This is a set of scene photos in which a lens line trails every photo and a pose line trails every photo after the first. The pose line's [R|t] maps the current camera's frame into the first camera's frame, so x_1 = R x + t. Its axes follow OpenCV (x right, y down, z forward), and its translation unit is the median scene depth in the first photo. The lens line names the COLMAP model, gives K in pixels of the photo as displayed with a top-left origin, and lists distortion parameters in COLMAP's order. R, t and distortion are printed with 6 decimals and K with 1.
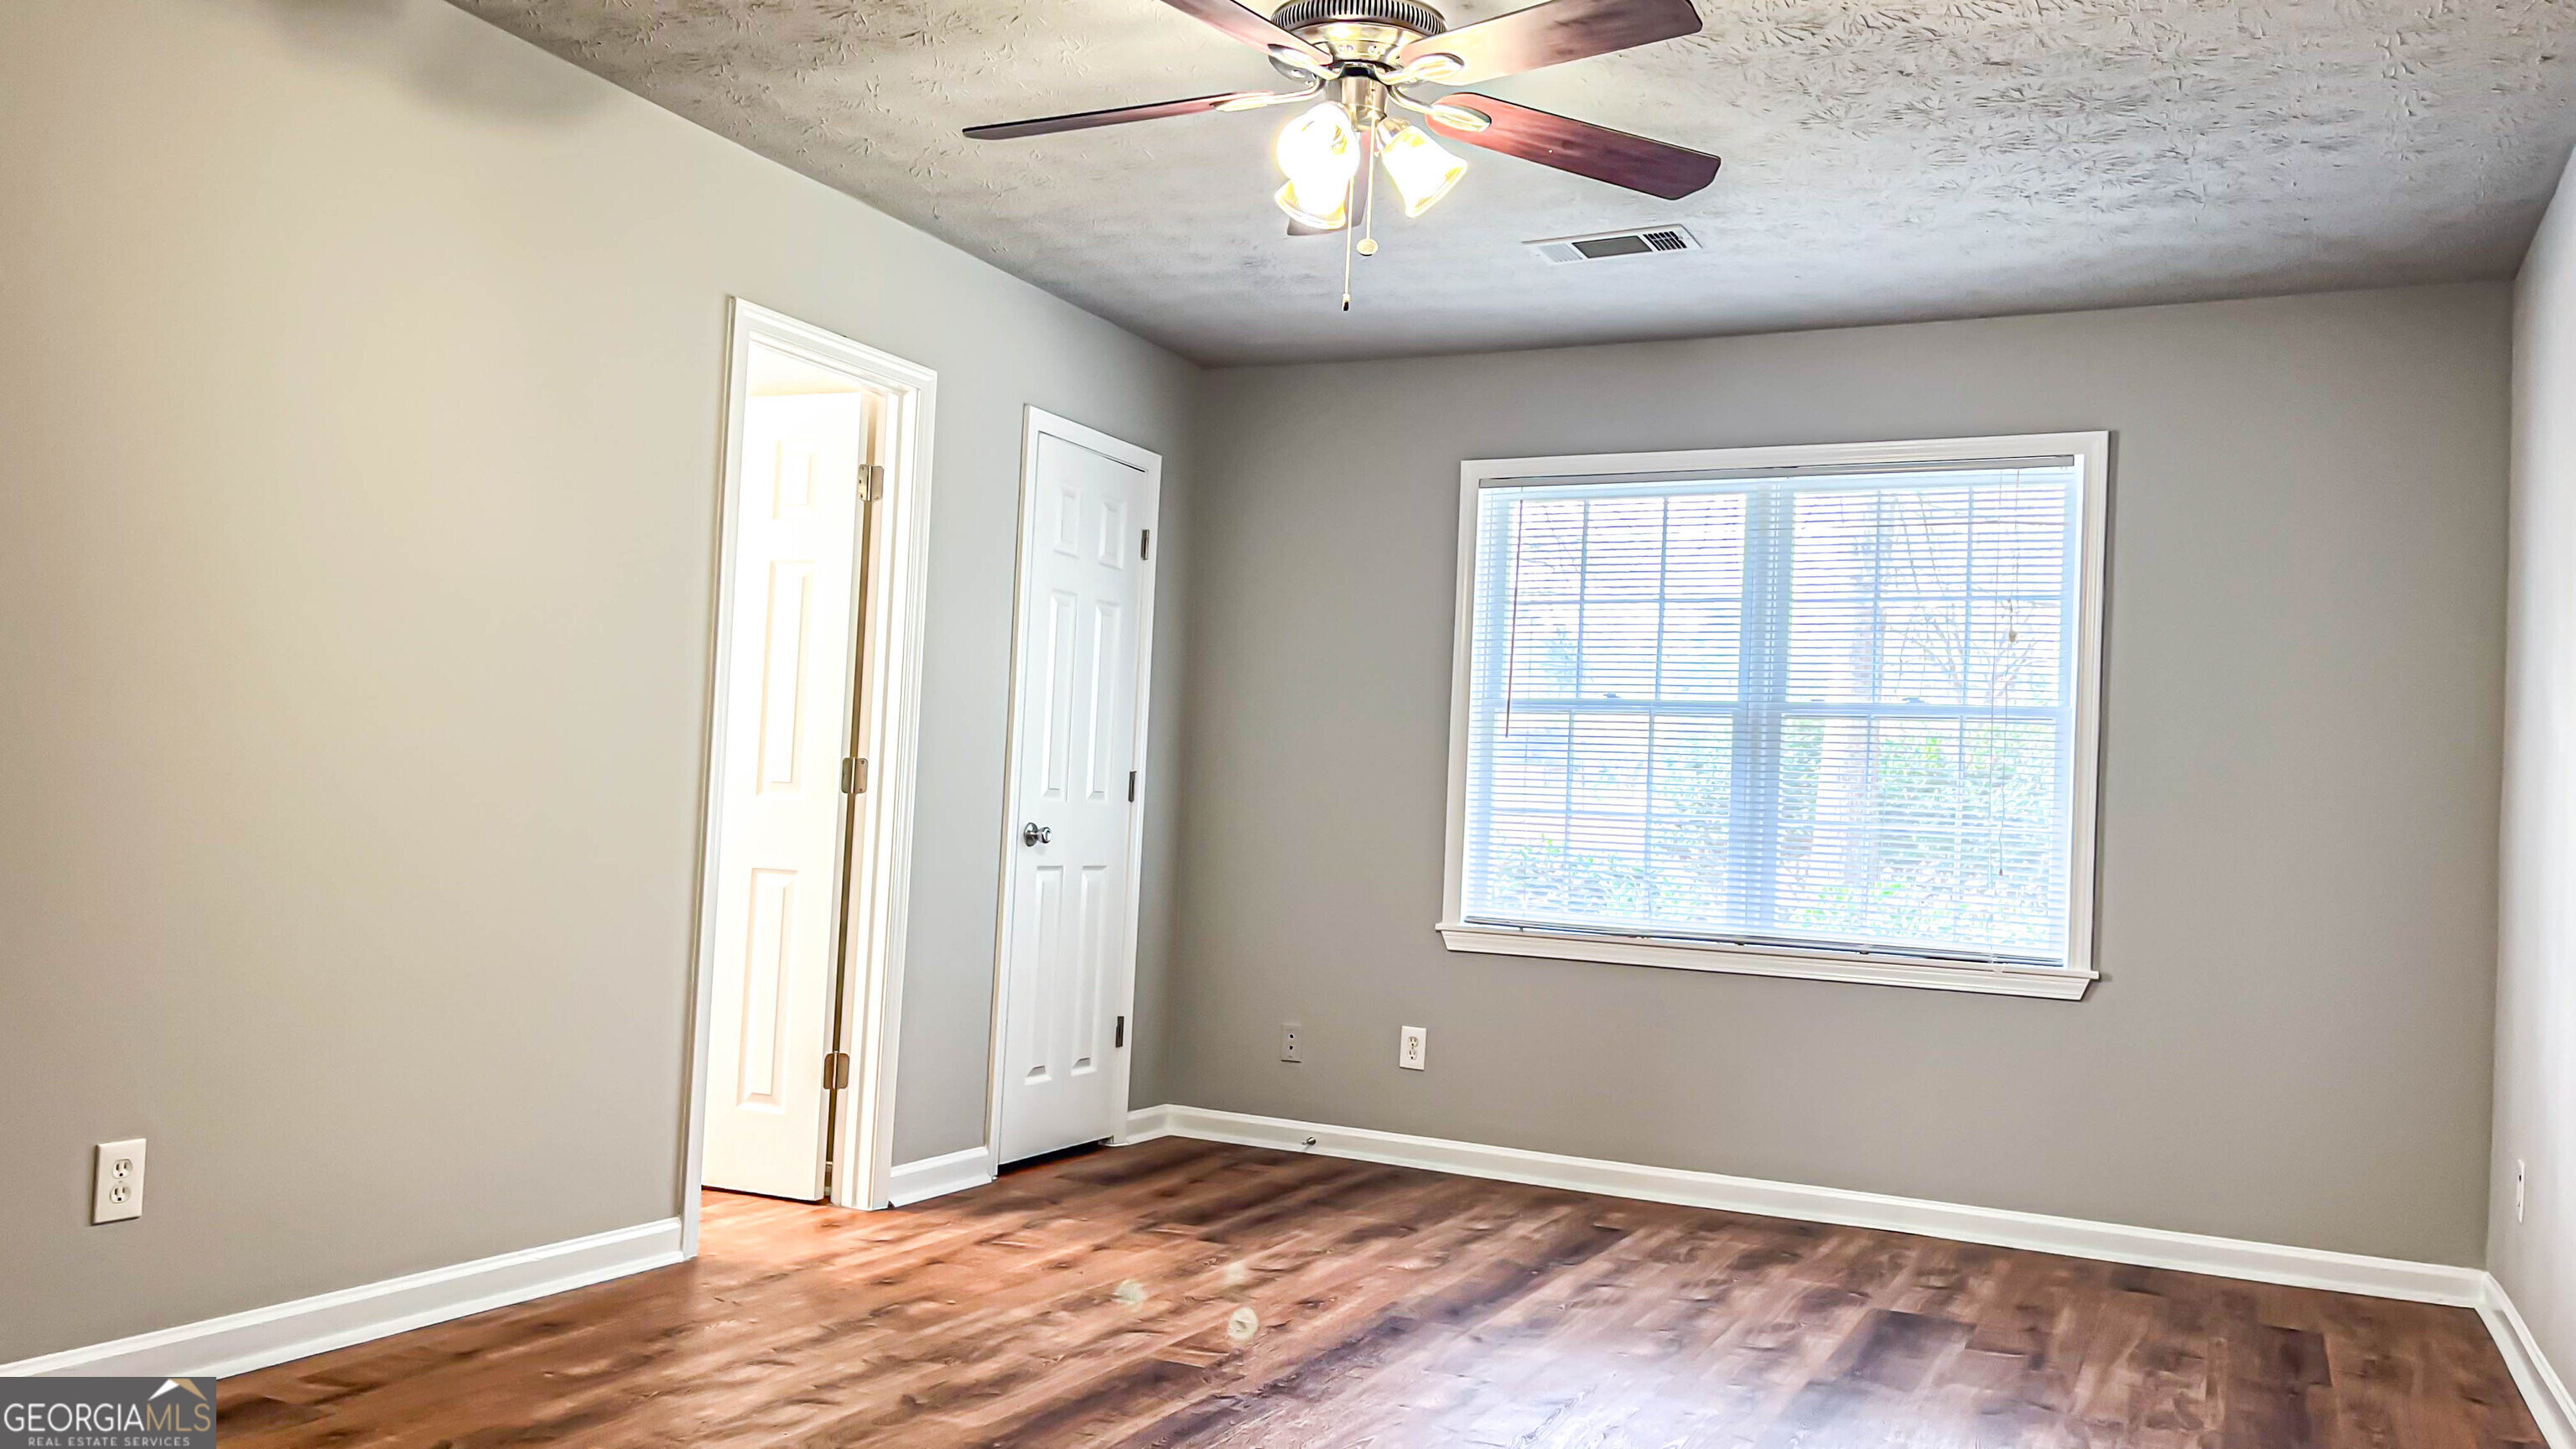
lens RADIAL K [[1949.1, 0, 1290.6], [0, 1949.1, 726.2], [0, 0, 1]] dist [0.041787, -0.010182]
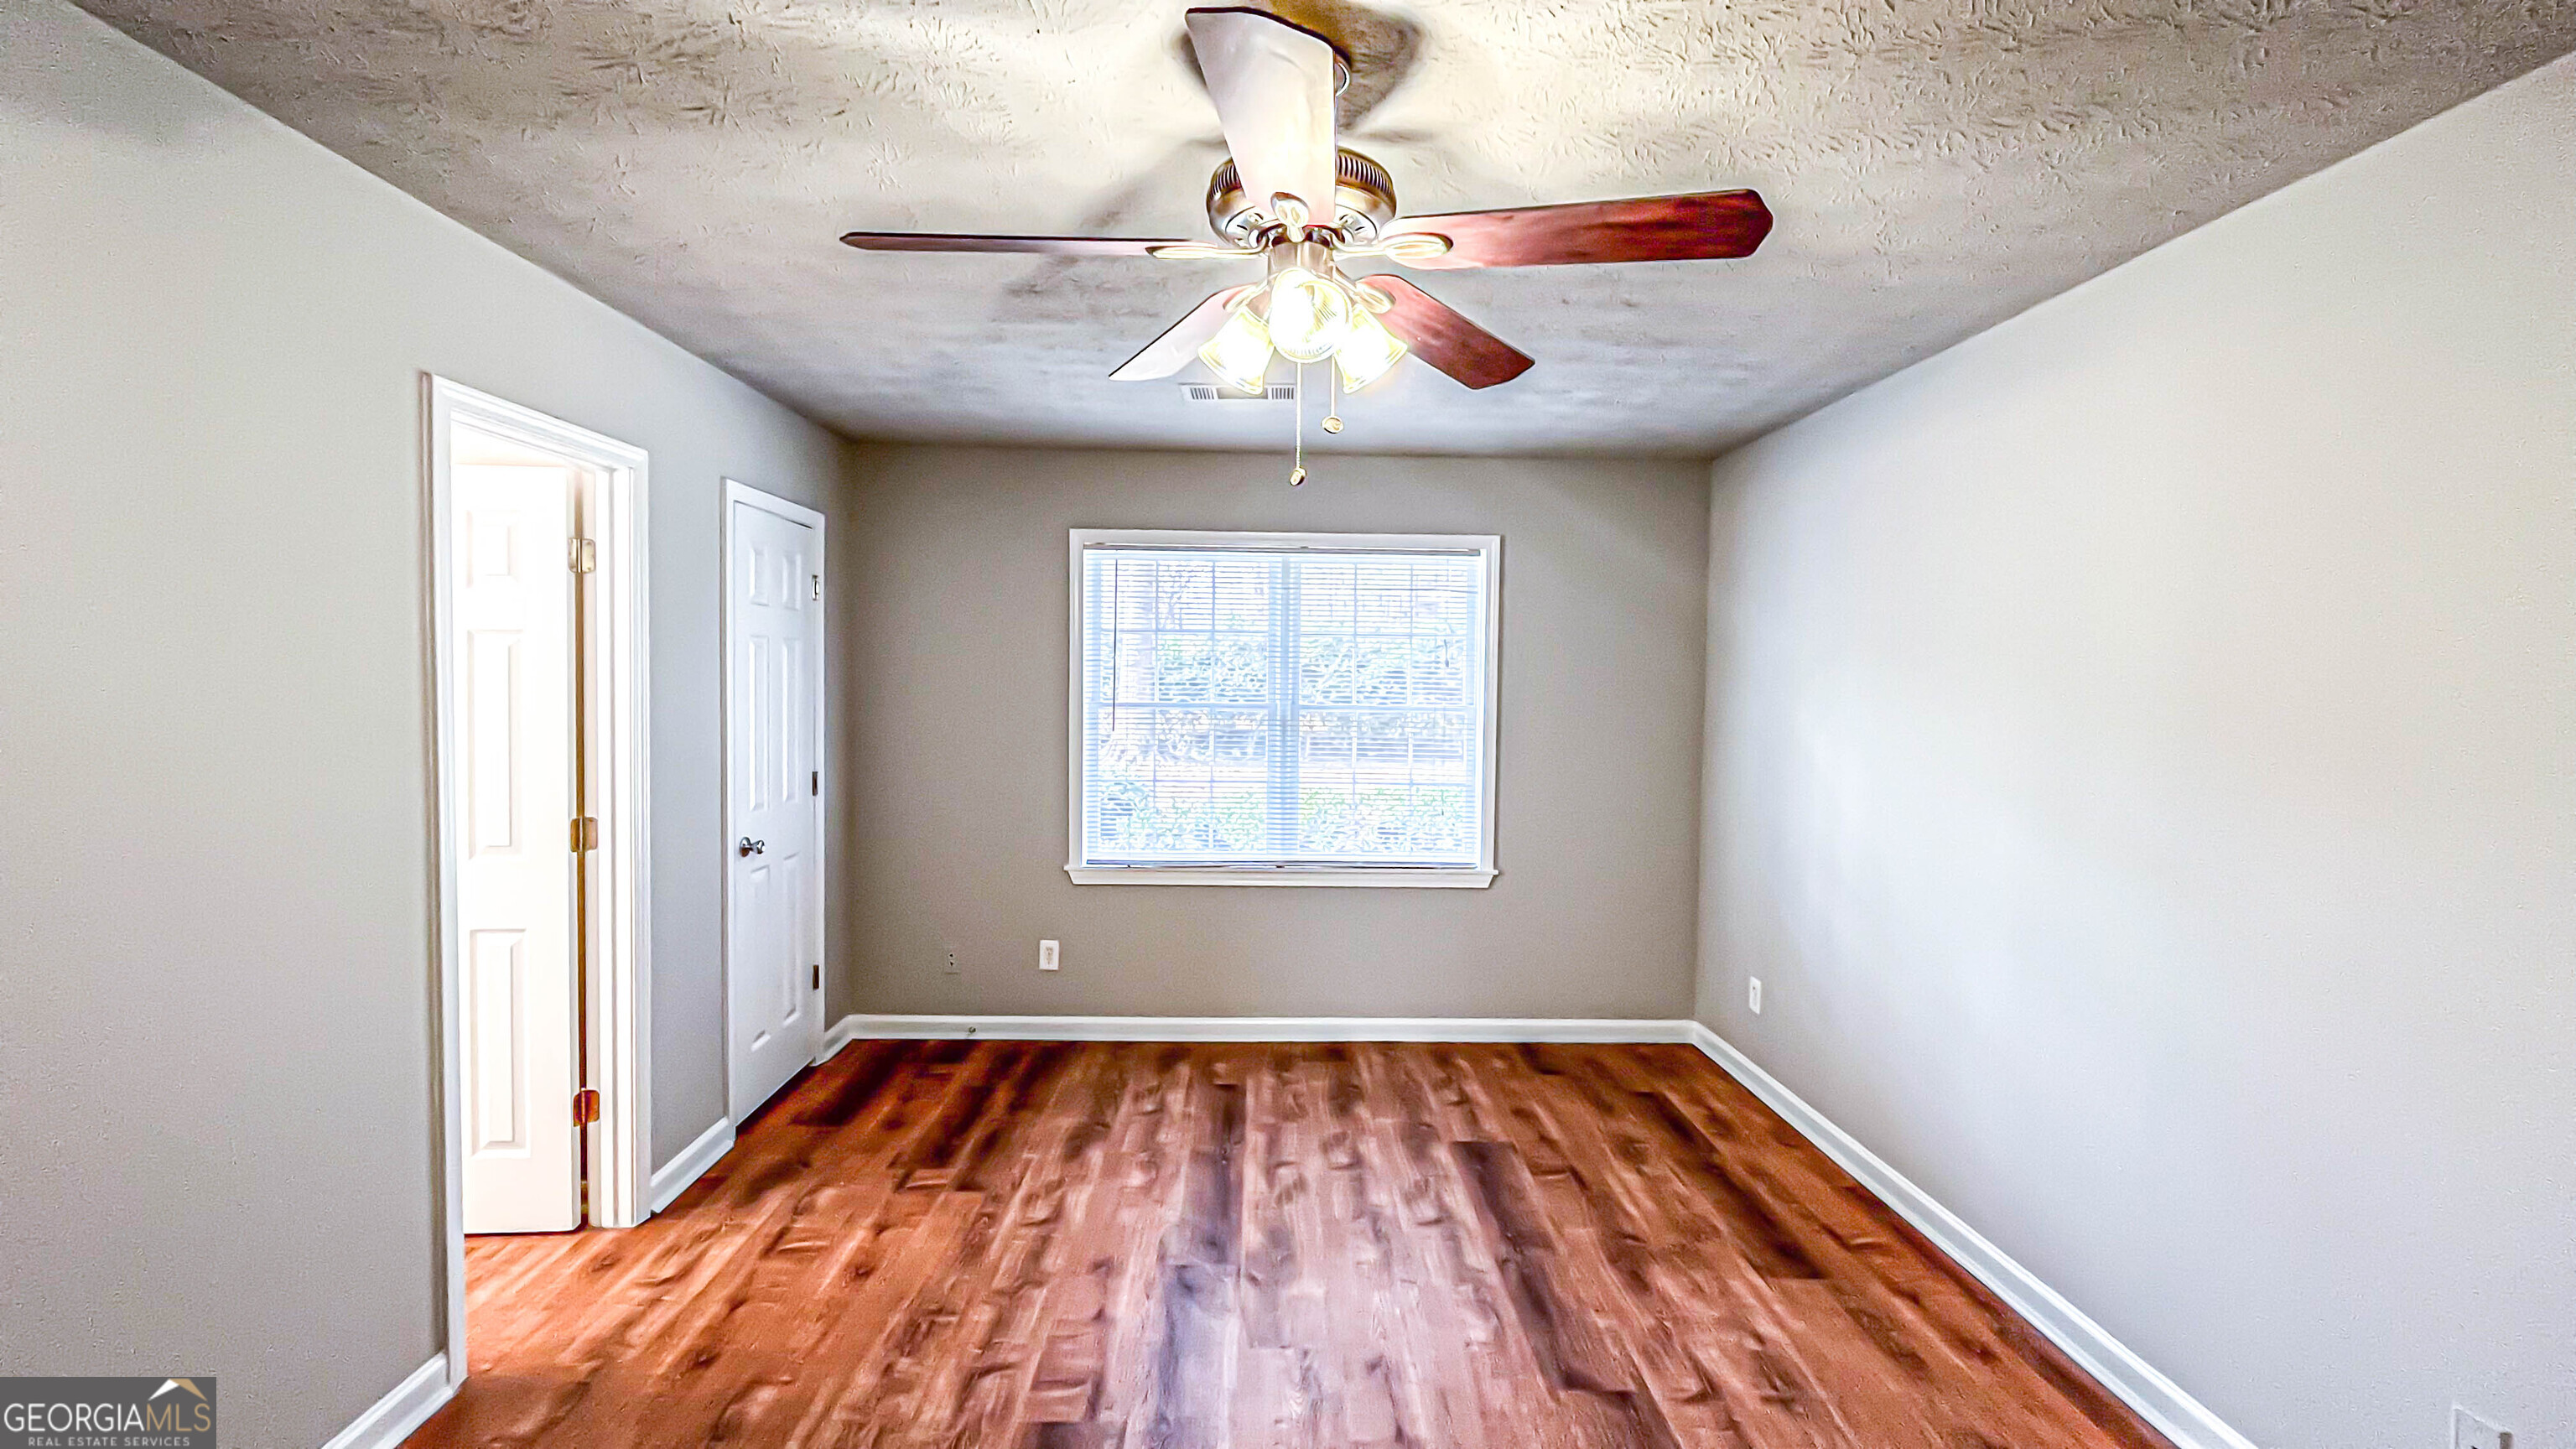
lens RADIAL K [[1045.4, 0, 1292.2], [0, 1045.4, 712.4], [0, 0, 1]] dist [-0.002412, -0.000335]
pose [[0.889225, -0.048538, 0.454888, -0.135721], [0.005897, 0.995489, 0.094693, -0.092223], [-0.457432, -0.081521, 0.885500, 0.325440]]
